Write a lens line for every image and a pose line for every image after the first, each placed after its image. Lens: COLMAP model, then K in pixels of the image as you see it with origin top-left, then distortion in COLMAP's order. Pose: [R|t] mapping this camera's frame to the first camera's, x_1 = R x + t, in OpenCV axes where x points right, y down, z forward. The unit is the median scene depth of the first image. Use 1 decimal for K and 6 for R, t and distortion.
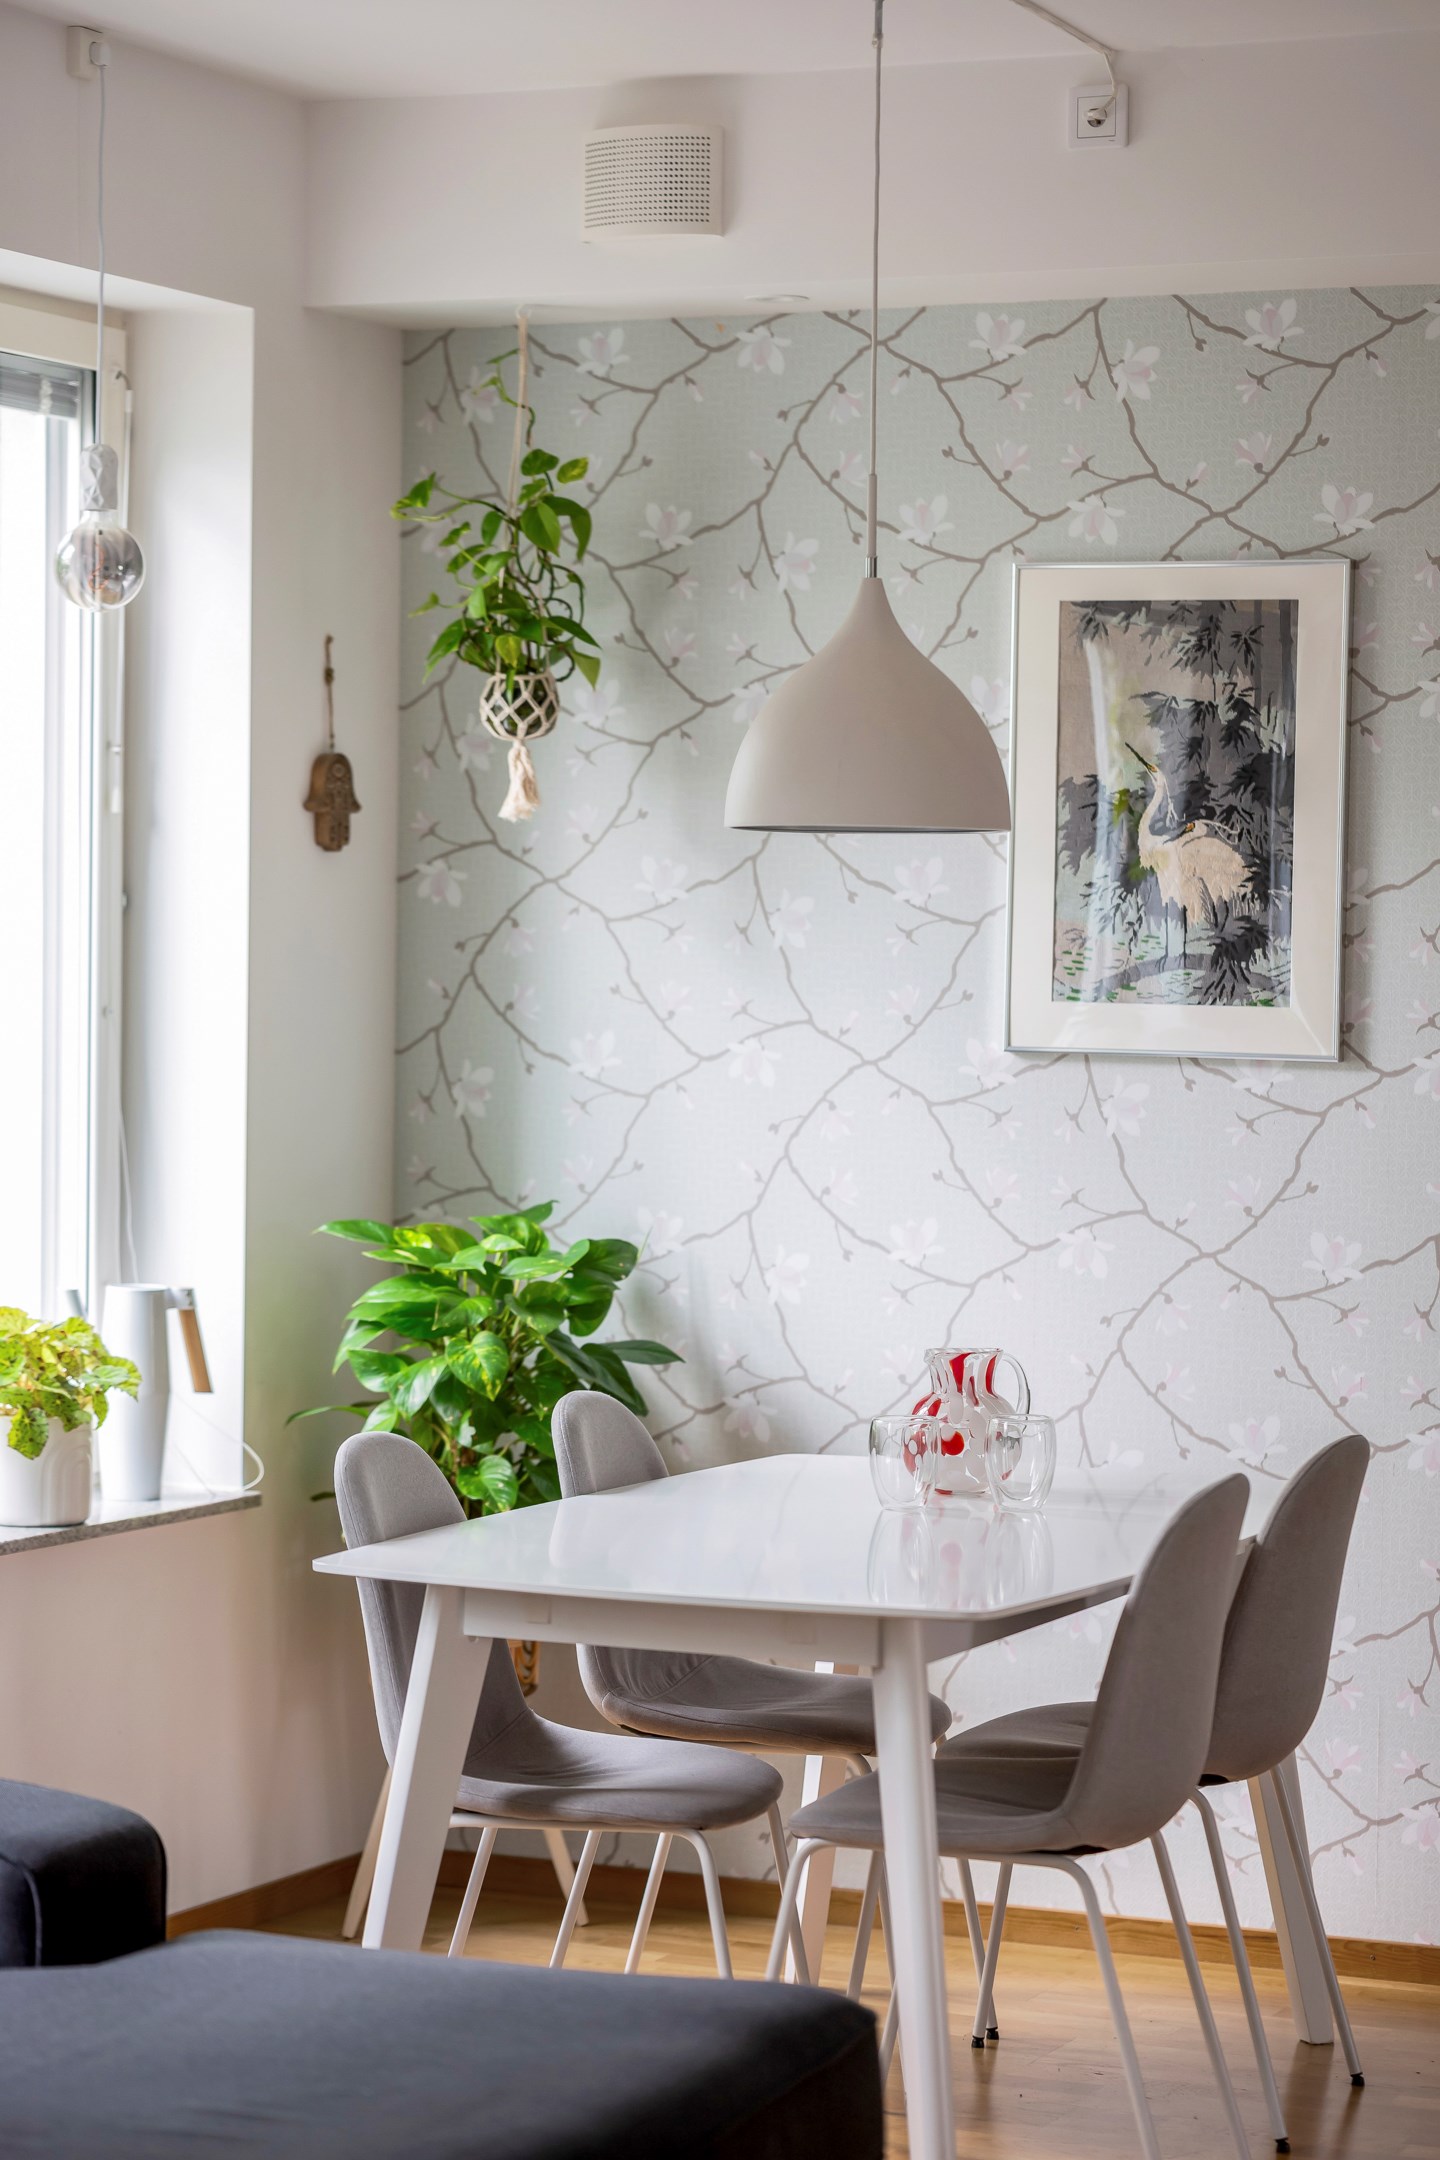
lens RADIAL K [[5114.2, 0, 713.0], [0, 5114.2, 1067.5], [0, 0, 1]] dist [0.040310, 0.000000]
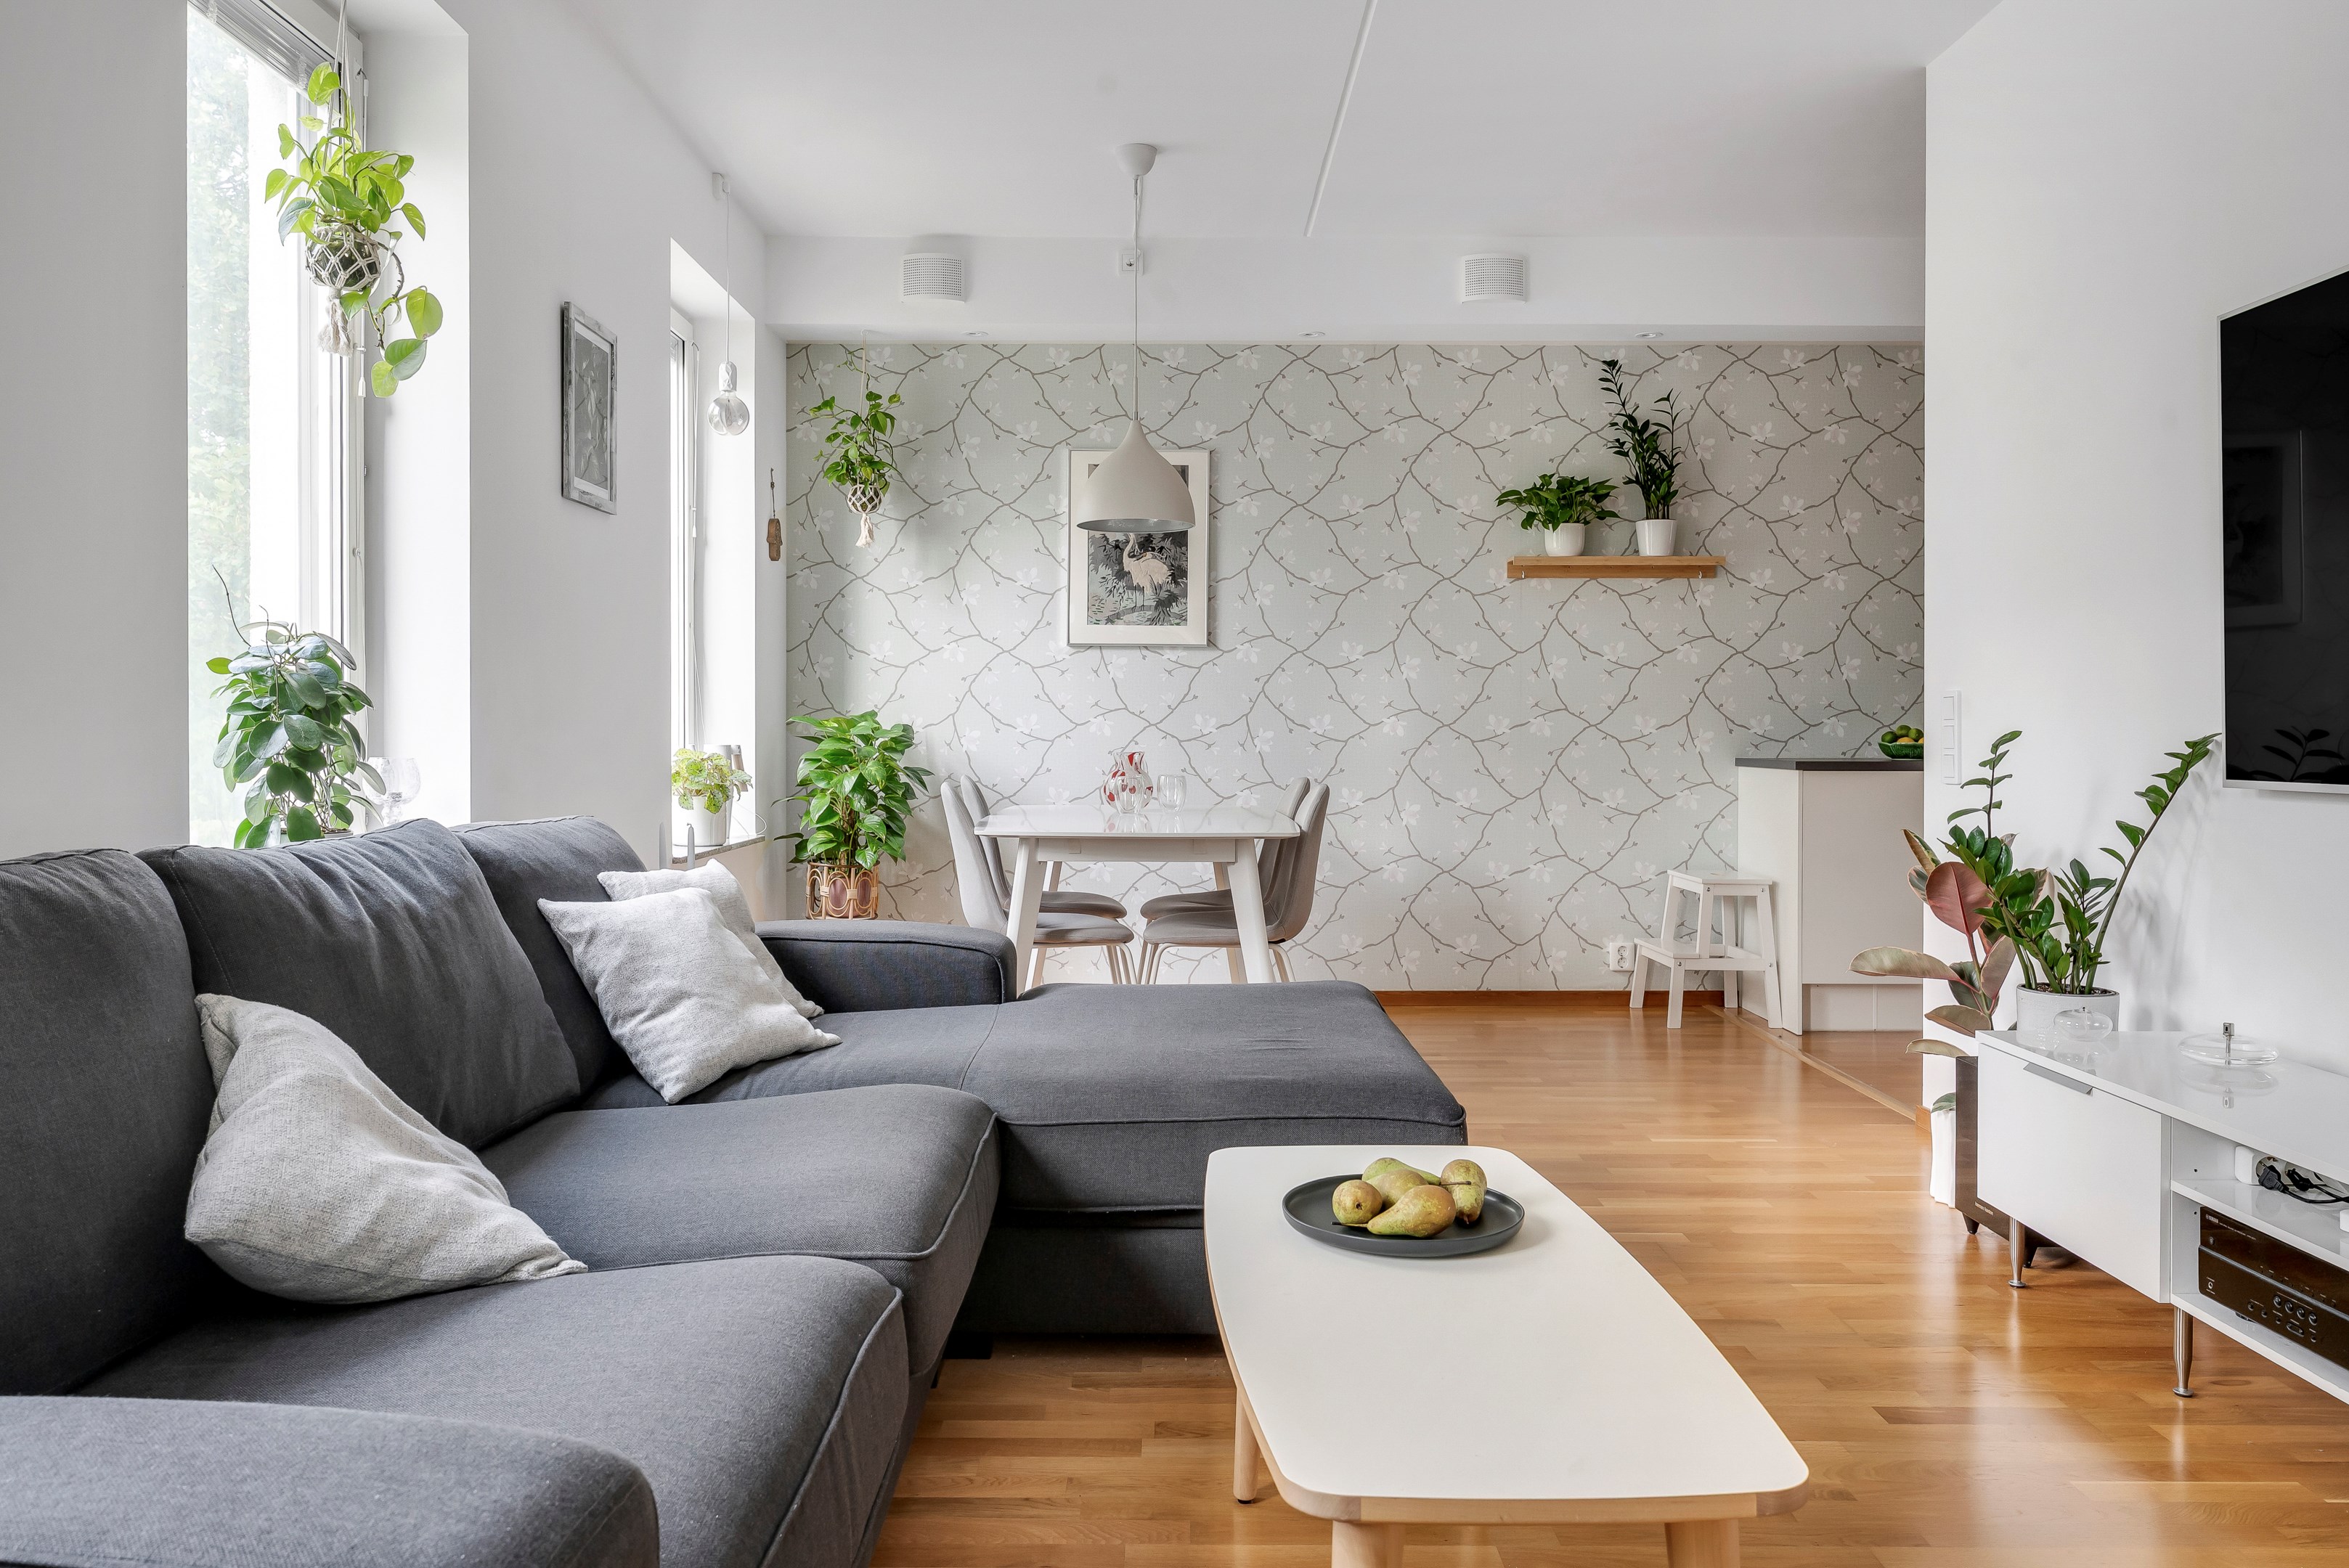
lens RADIAL K [[1692.4, 0, 1164.9], [0, 1692.4, 761.2], [0, 0, 1]] dist [0.004276, 0.010139]
pose [[0.910444, -0.019974, 0.413149, -0.243605], [0.019625, 0.999794, 0.005088, 0.050565], [-0.413165, 0.003475, 0.910649, 0.234648]]
